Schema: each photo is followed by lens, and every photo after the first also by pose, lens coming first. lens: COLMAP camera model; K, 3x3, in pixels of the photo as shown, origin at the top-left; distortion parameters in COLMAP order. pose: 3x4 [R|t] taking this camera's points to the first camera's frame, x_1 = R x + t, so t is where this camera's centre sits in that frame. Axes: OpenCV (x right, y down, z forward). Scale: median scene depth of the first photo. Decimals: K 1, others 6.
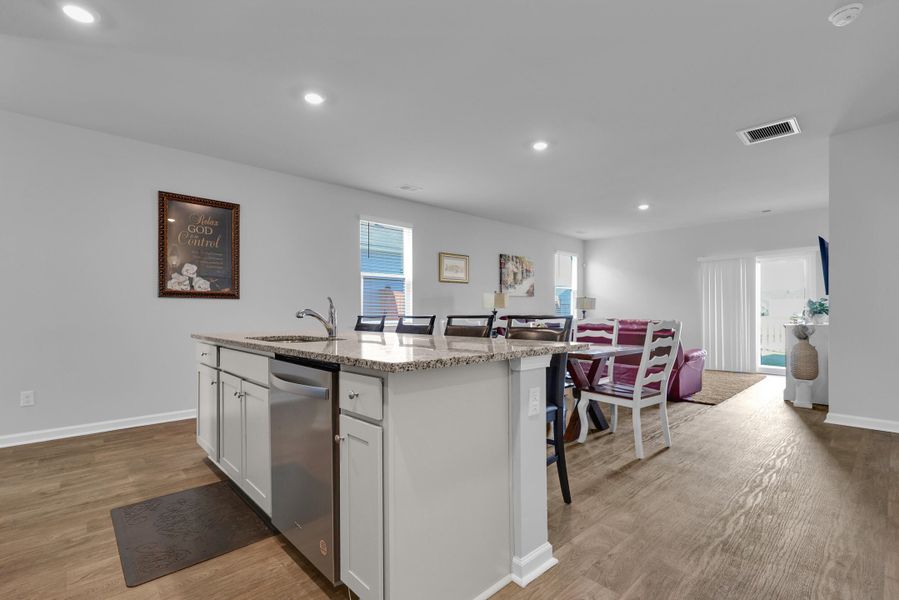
lens RADIAL K [[420.7, 0, 444.5], [0, 420.7, 312.7], [0, 0, 1]] dist [0.001001, -0.000351]
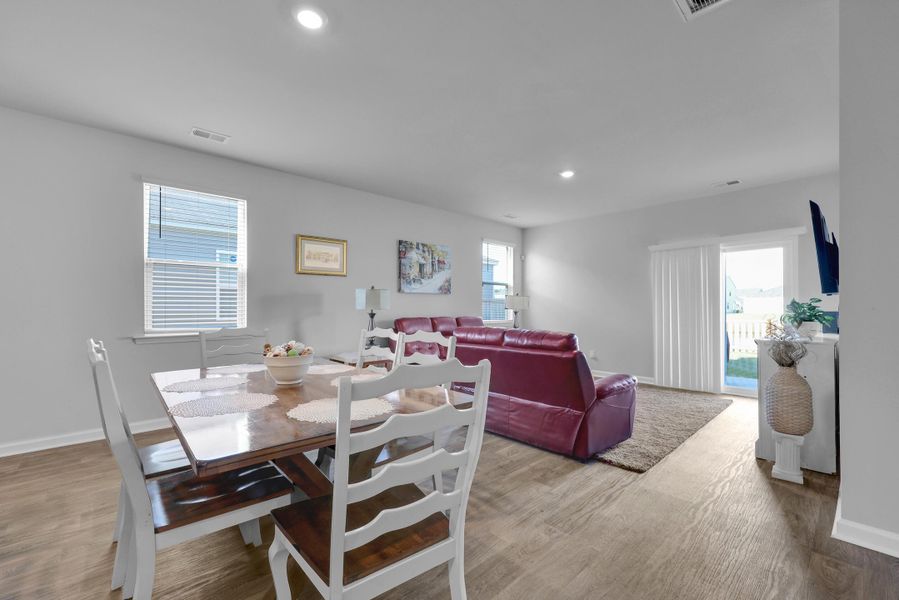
lens RADIAL K [[386.5, 0, 444.3], [0, 386.5, 304.9], [0, 0, 1]] dist [-0.000319, -0.000318]
pose [[0.999994, 0.003480, -0.000551, 0.333174], [-0.003484, 0.999965, -0.007573, -0.018091], [0.000525, 0.007575, 0.999971, 0.411739]]
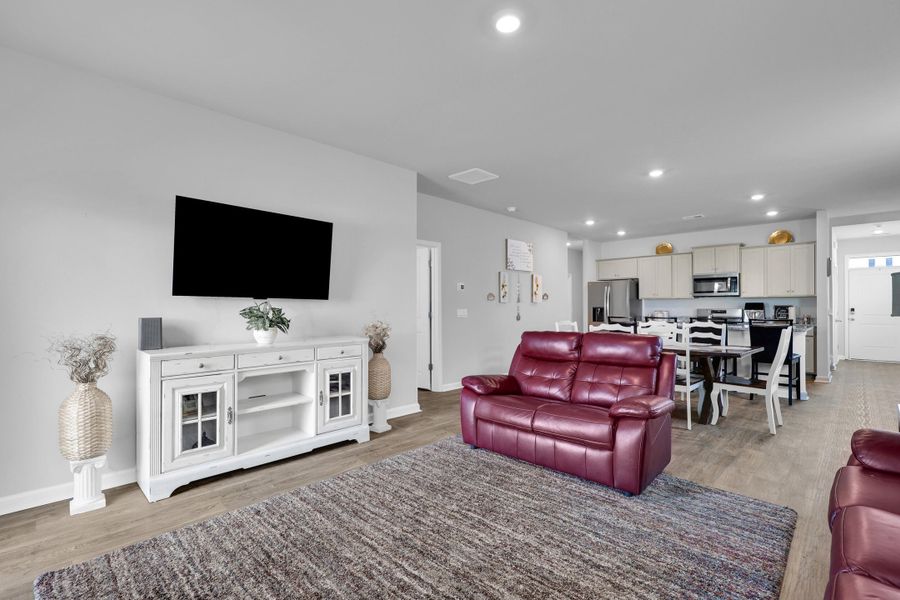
lens RADIAL K [[414.4, 0, 448.2], [0, 414.4, 306.2], [0, 0, 1]] dist [0.000414, -0.000172]
pose [[-0.998942, 0.004659, -0.045751, 0.701518], [0.004861, 0.999979, -0.004310, -0.025541], [0.045730, -0.004528, -0.998944, 1.740647]]
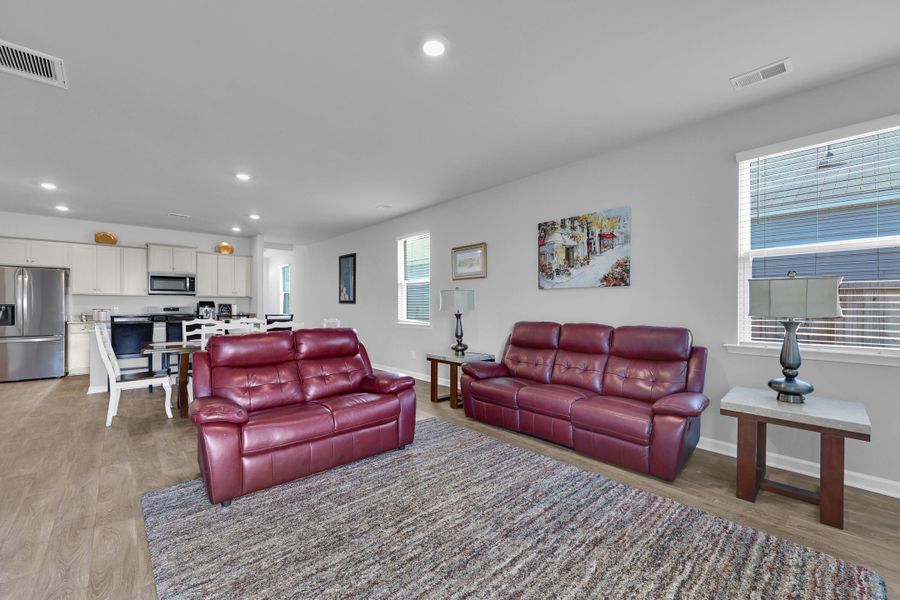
lens RADIAL K [[370.3, 0, 447.3], [0, 370.3, 304.4], [0, 0, 1]] dist [-0.000656, -0.000023]
pose [[-0.019327, -0.000779, -0.999813, 1.052621], [-0.001884, 0.999998, -0.000742, -0.026903], [0.999811, 0.001870, -0.019328, 1.327109]]
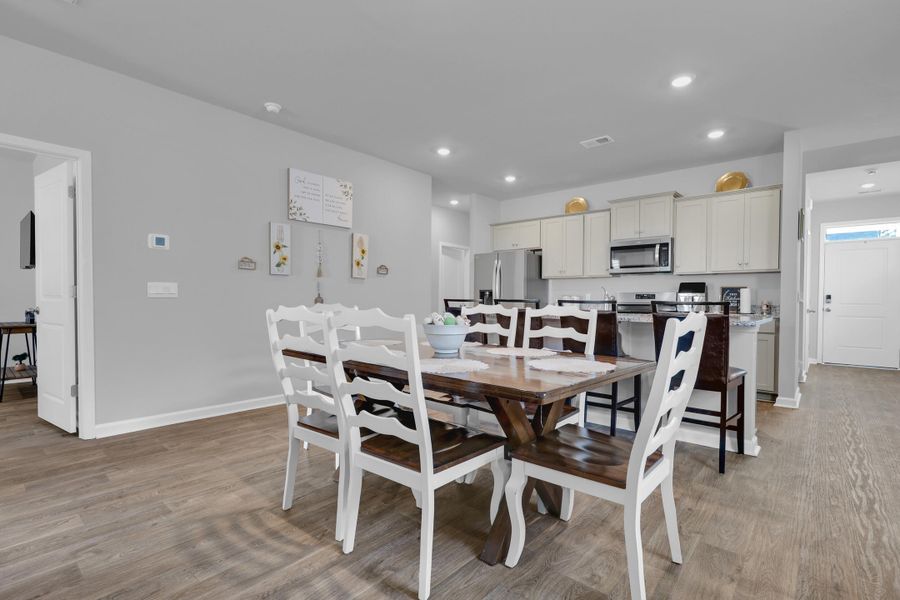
lens RADIAL K [[434.2, 0, 449.1], [0, 434.2, 307.7], [0, 0, 1]] dist [-0.000188, 0.000620]
pose [[-0.993815, -0.000853, -0.111048, 0.221350], [-0.002856, 0.999836, 0.017879, 0.004932], [0.111015, 0.018085, -0.993654, 1.263361]]
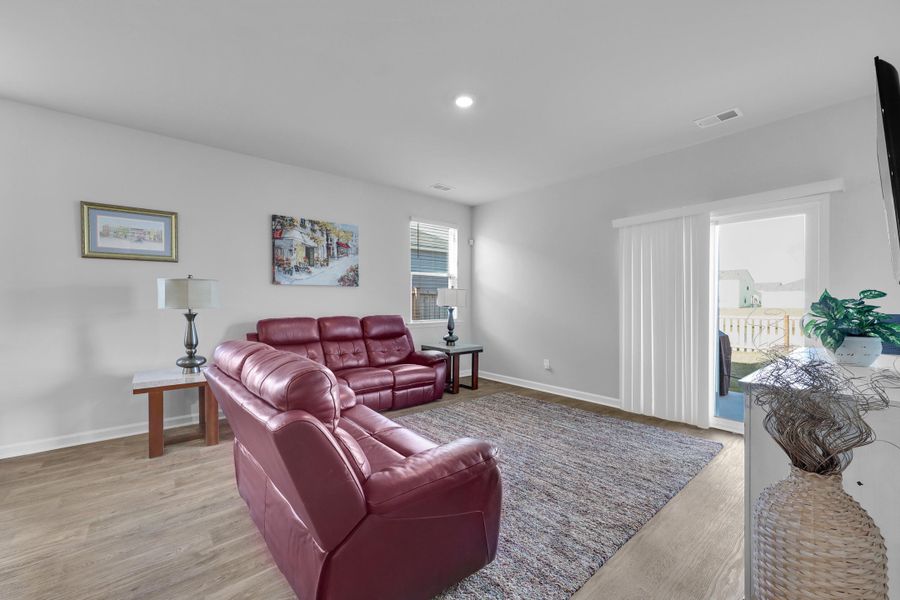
lens RADIAL K [[370.3, 0, 447.3], [0, 370.3, 304.4], [0, 0, 1]] dist [-0.000656, -0.000023]
pose [[0.998925, 0.002925, -0.046253, 0.617790], [-0.002564, 0.999966, 0.007858, -0.025824], [0.046274, -0.007730, 0.998899, 0.738133]]
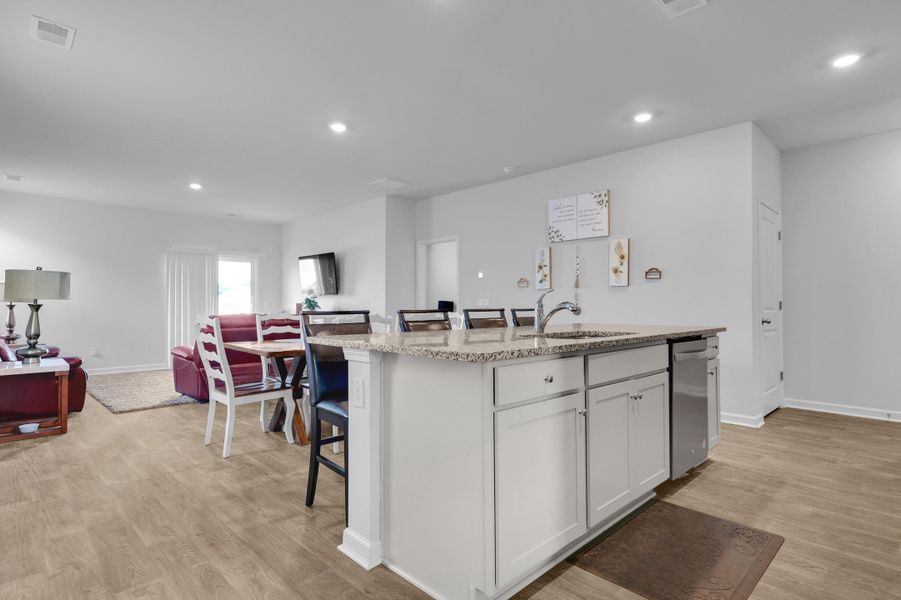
lens RADIAL K [[453.6, 0, 458.1], [0, 453.6, 305.0], [0, 0, 1]] dist [-0.040095, 0.000005]
pose [[-0.053128, 0.006606, 0.998566, -0.633743], [0.000721, 0.999978, -0.006577, 0.002468], [-0.998587, 0.000371, -0.053132, 0.646686]]
